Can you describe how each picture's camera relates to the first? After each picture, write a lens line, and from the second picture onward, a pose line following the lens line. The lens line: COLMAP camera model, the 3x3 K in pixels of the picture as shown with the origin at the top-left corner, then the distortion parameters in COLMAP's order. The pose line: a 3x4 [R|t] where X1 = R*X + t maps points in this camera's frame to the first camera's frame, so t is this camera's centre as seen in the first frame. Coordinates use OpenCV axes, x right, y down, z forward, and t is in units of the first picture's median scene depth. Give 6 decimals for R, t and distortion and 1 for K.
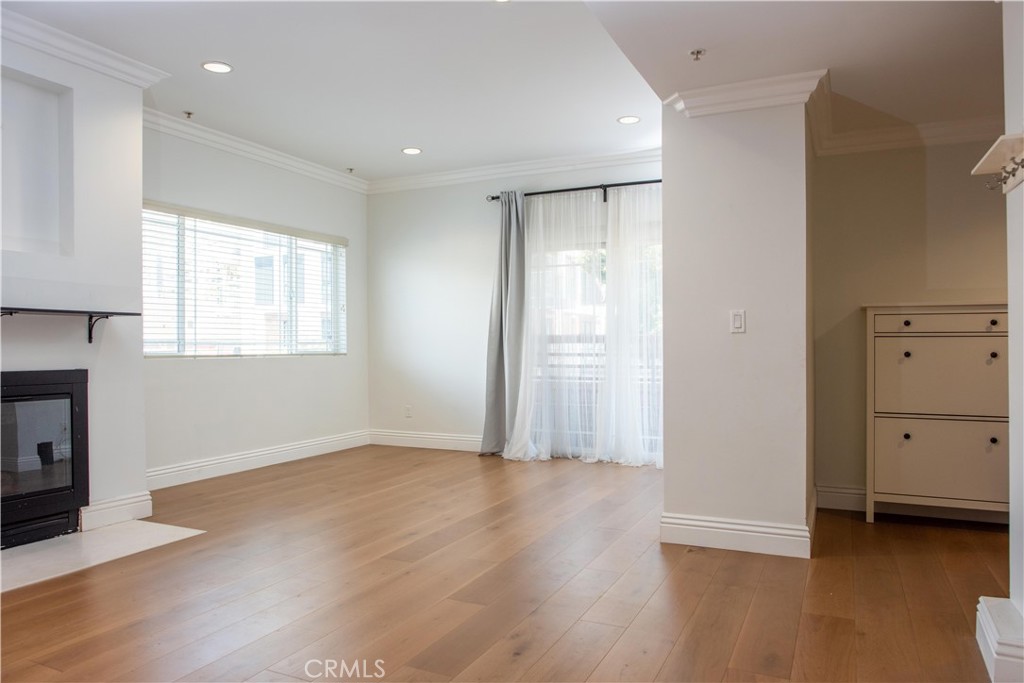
lens RADIAL K [[705.3, 0, 516.2], [0, 705.3, 345.0], [0, 0, 1]] dist [-0.028551, 0.005421]
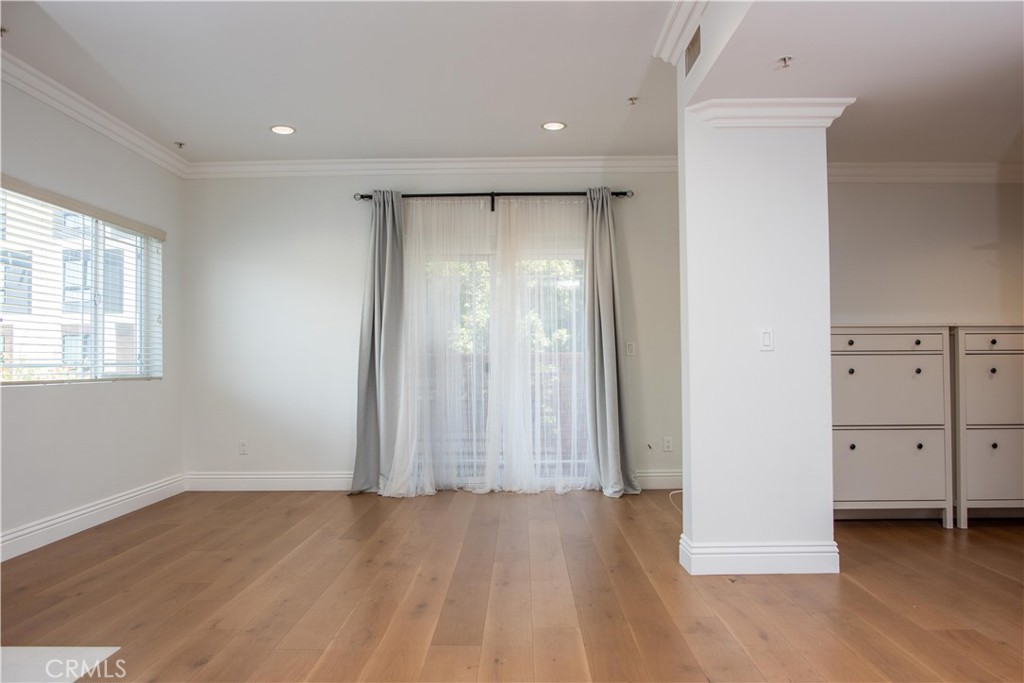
lens RADIAL K [[705.3, 0, 516.2], [0, 705.3, 345.0], [0, 0, 1]] dist [-0.028551, 0.005421]
pose [[0.907908, 0.006168, 0.419124, -0.234988], [0.005771, 0.999613, -0.027213, -0.000507], [-0.419129, 0.027126, 0.907521, 0.144293]]
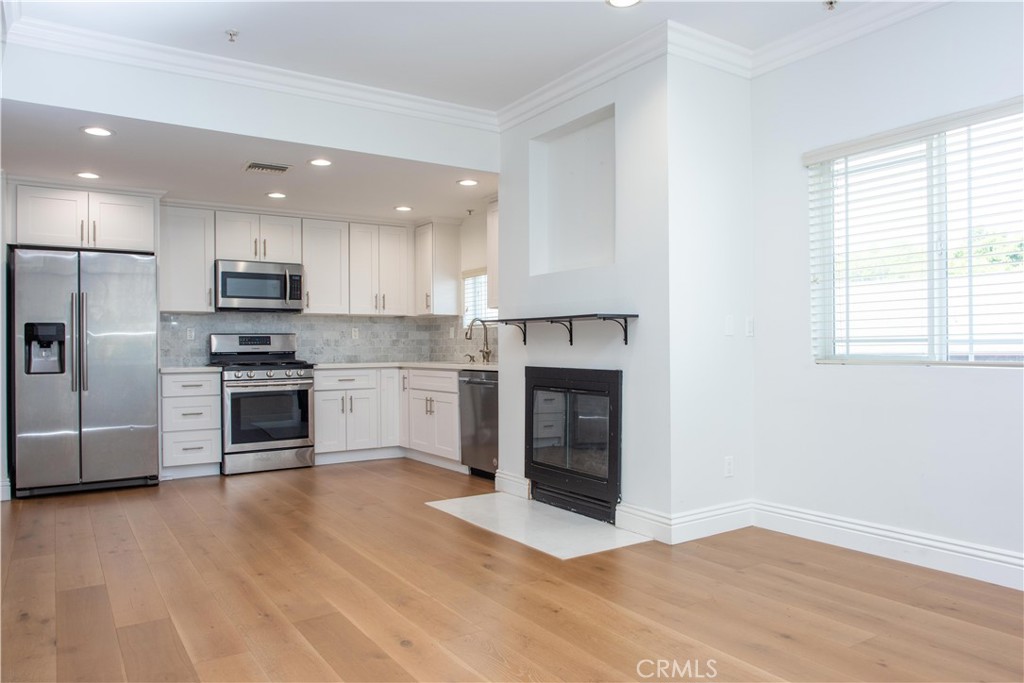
lens RADIAL K [[705.3, 0, 516.2], [0, 705.3, 345.0], [0, 0, 1]] dist [-0.028551, 0.005421]
pose [[-0.519503, 0.005469, -0.854451, 0.214319], [0.010670, 0.999943, -0.000086, -0.002490], [0.854402, -0.009162, -0.519532, 0.874663]]
